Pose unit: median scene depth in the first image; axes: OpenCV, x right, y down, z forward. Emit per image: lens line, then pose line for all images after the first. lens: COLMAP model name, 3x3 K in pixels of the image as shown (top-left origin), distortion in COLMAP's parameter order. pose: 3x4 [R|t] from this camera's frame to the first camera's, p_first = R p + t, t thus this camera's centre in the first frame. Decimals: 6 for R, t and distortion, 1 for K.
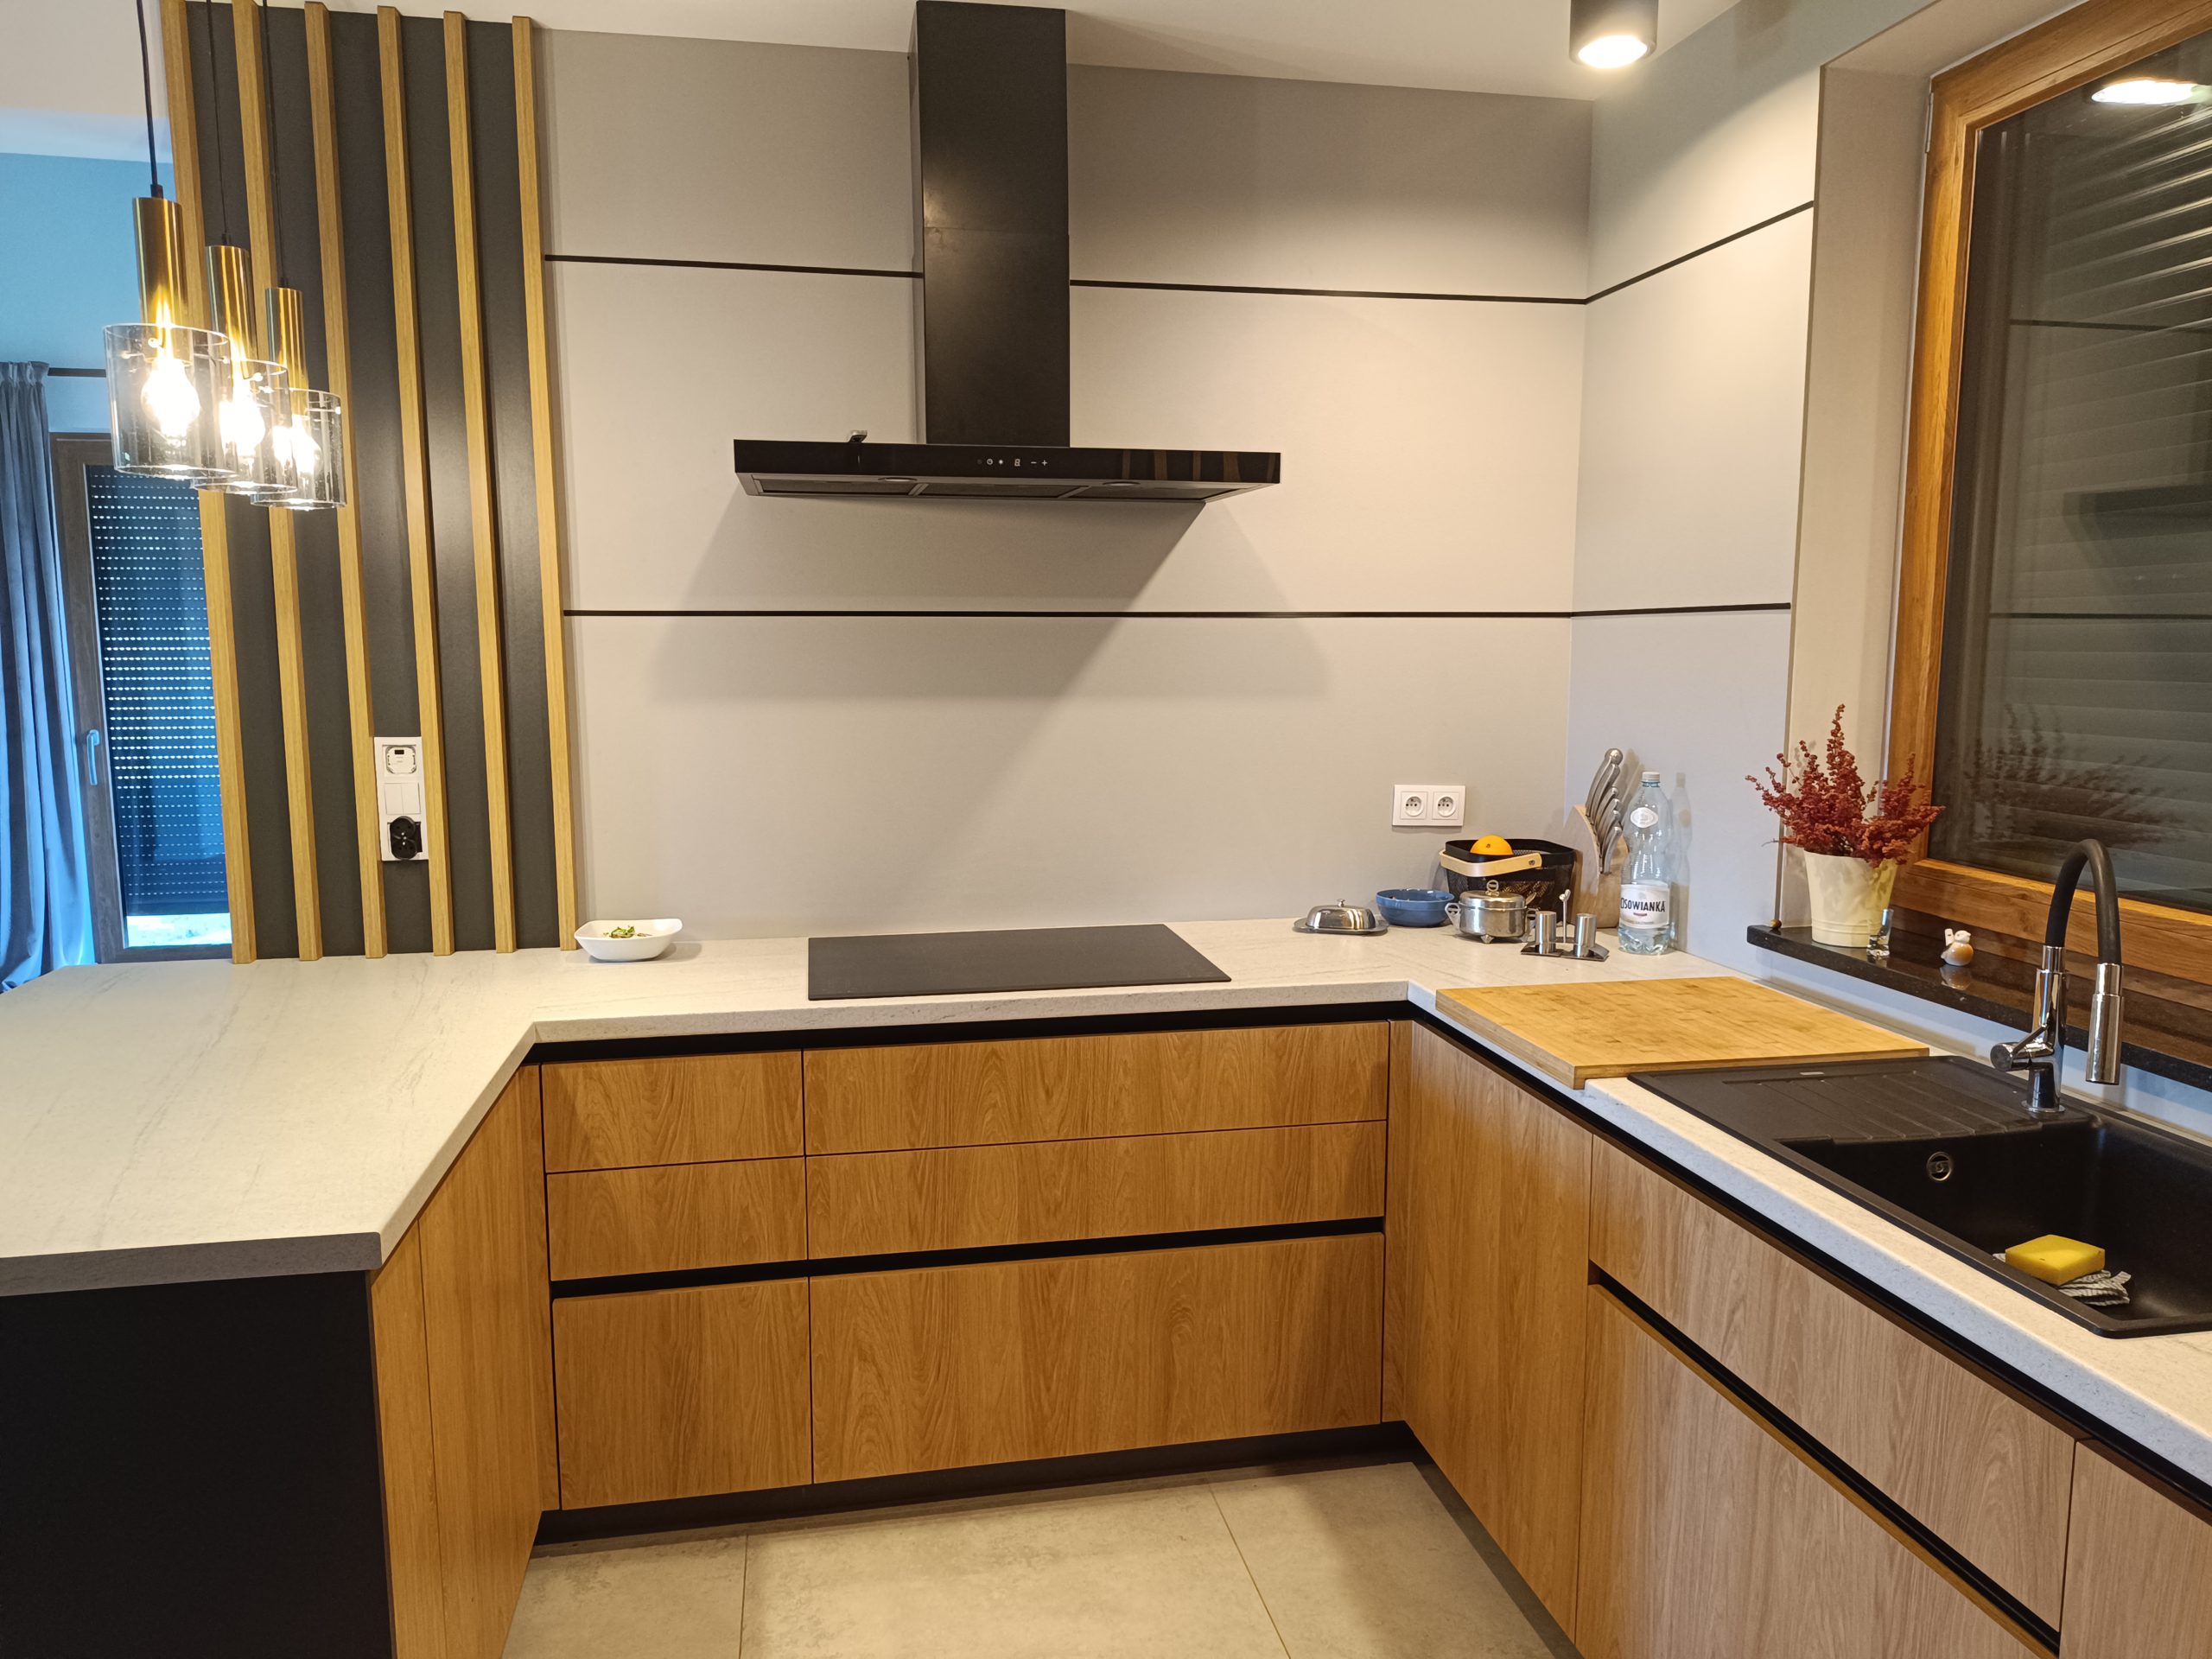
lens RADIAL K [[1507.2, 0, 1102.1], [0, 1507.2, 837.8], [0, 0, 1]] dist [0.037373, -0.068610]
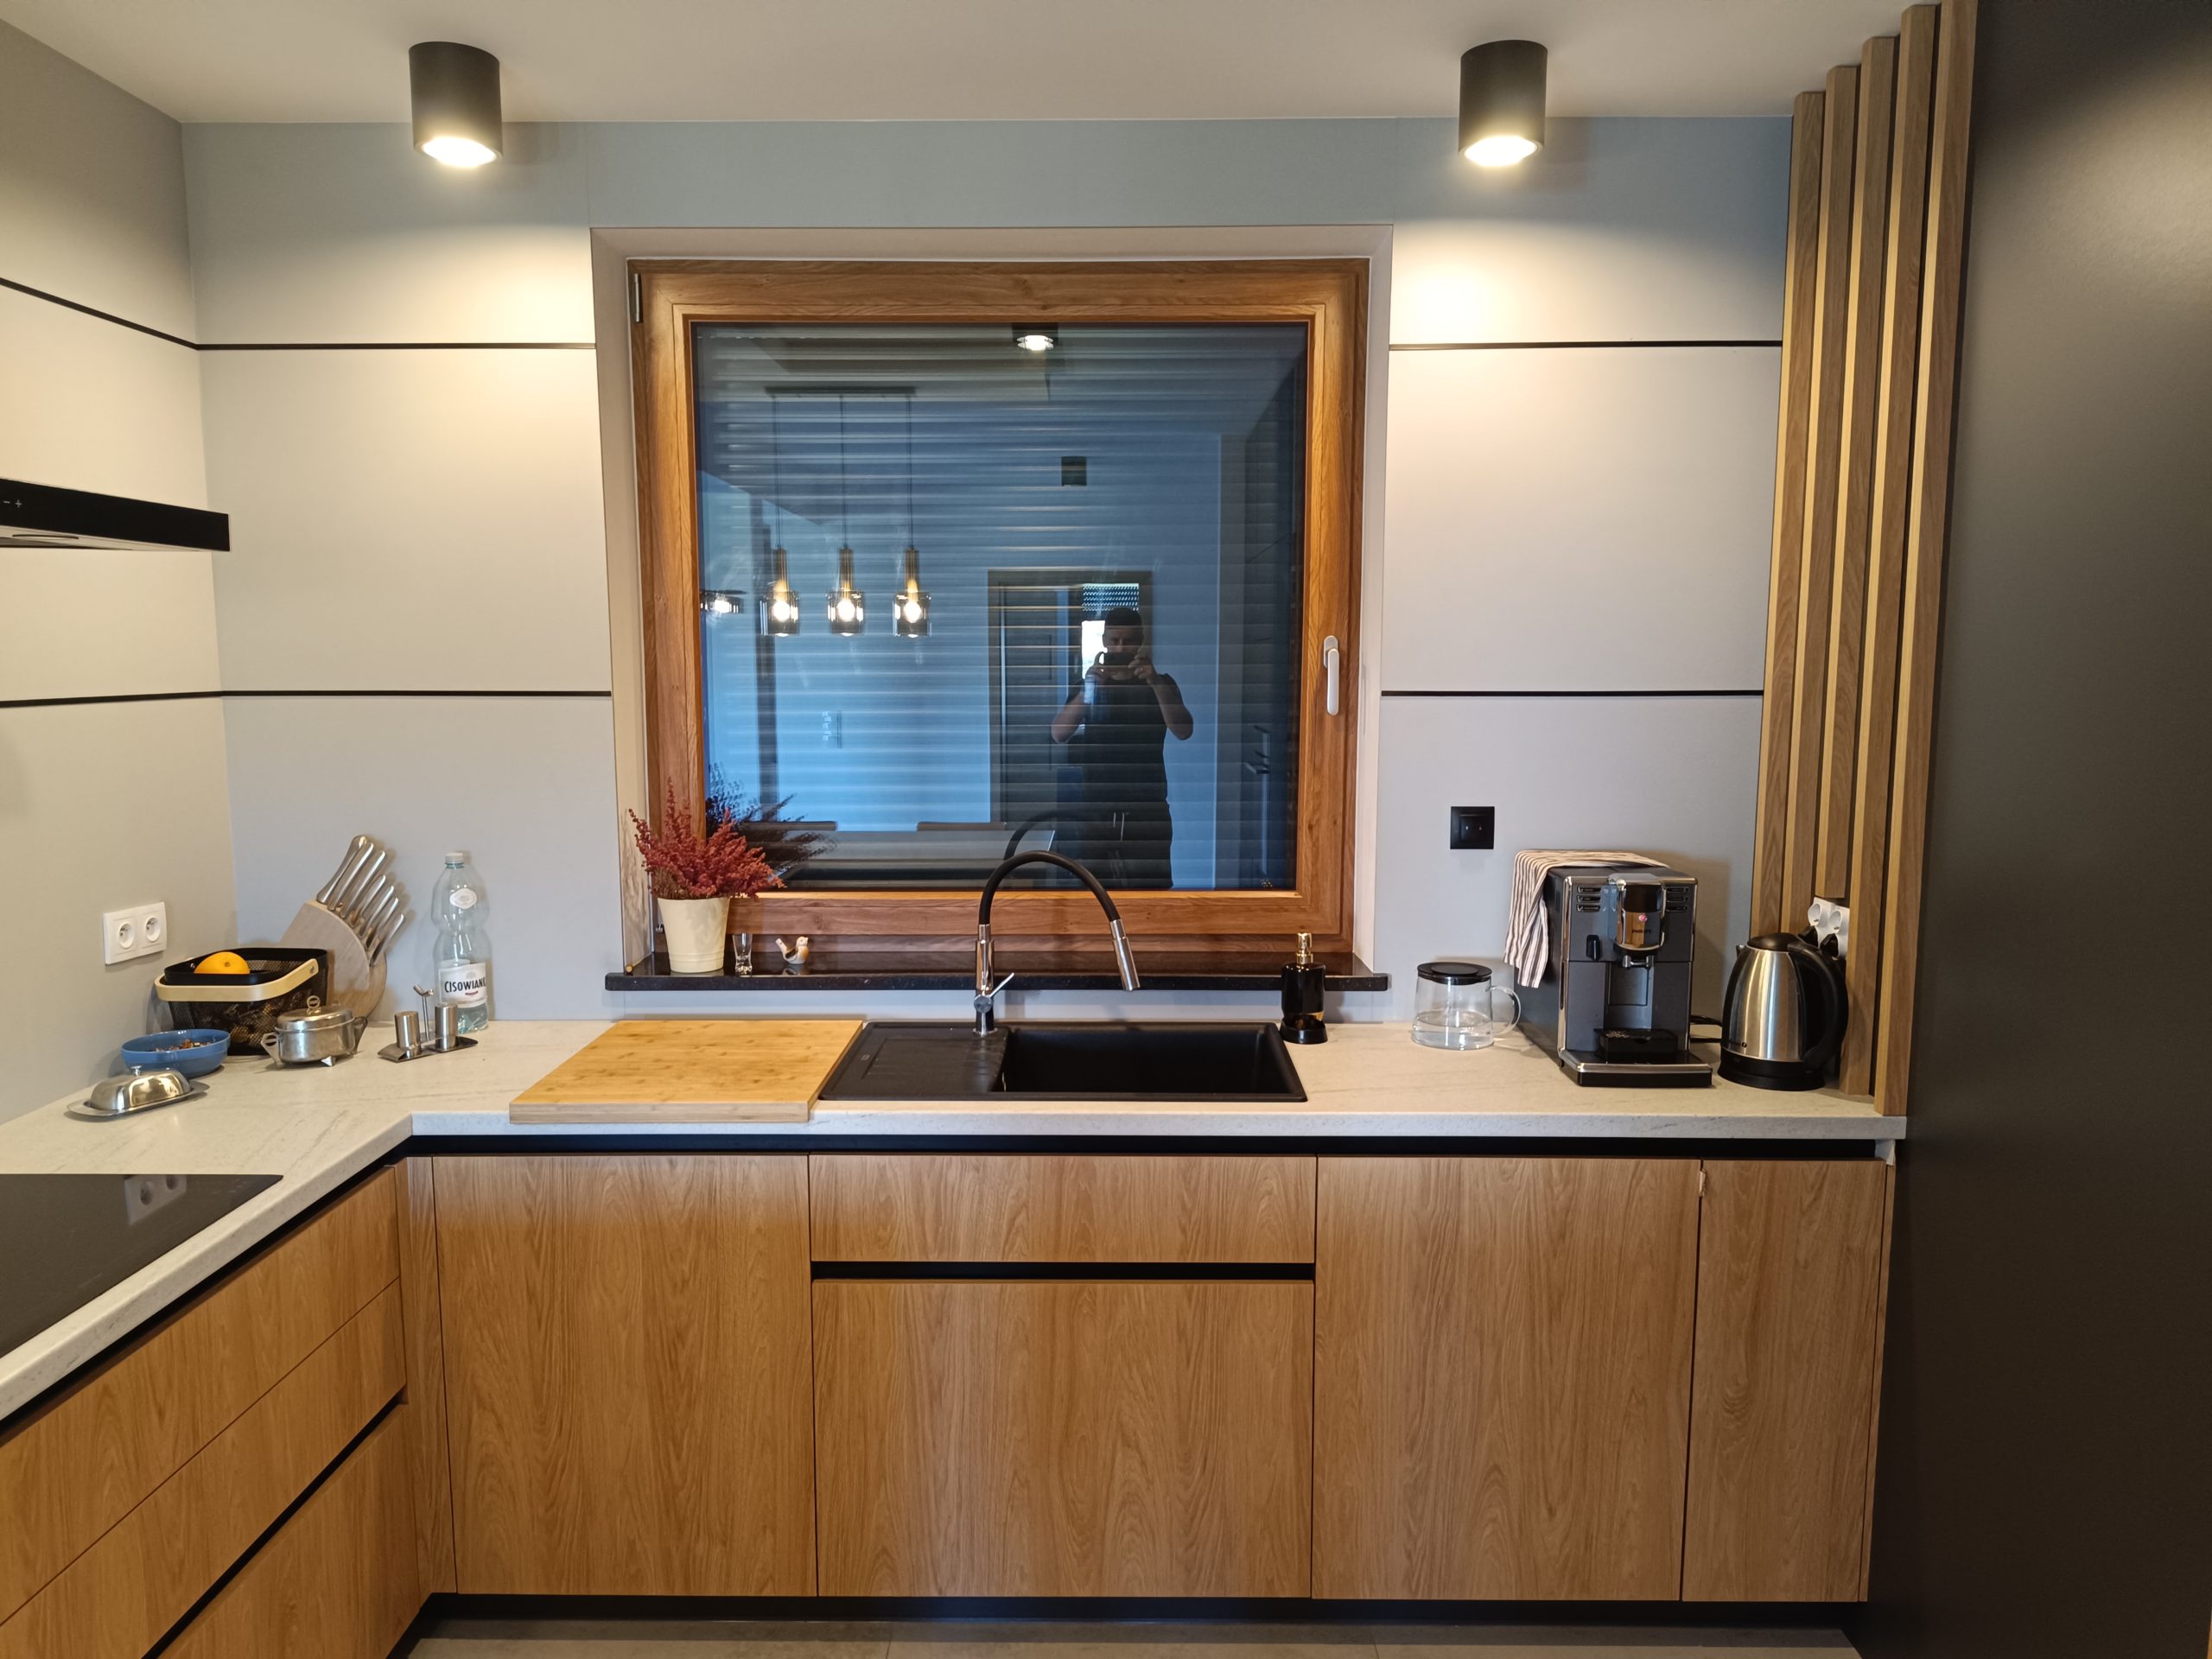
lens RADIAL K [[1507.2, 0, 1102.1], [0, 1507.2, 837.8], [0, 0, 1]] dist [0.037373, -0.068610]
pose [[0.196641, -0.118231, 0.973321, -0.610693], [0.126946, 0.987417, 0.094297, -0.107089], [-0.972223, 0.105016, 0.209176, 0.412574]]
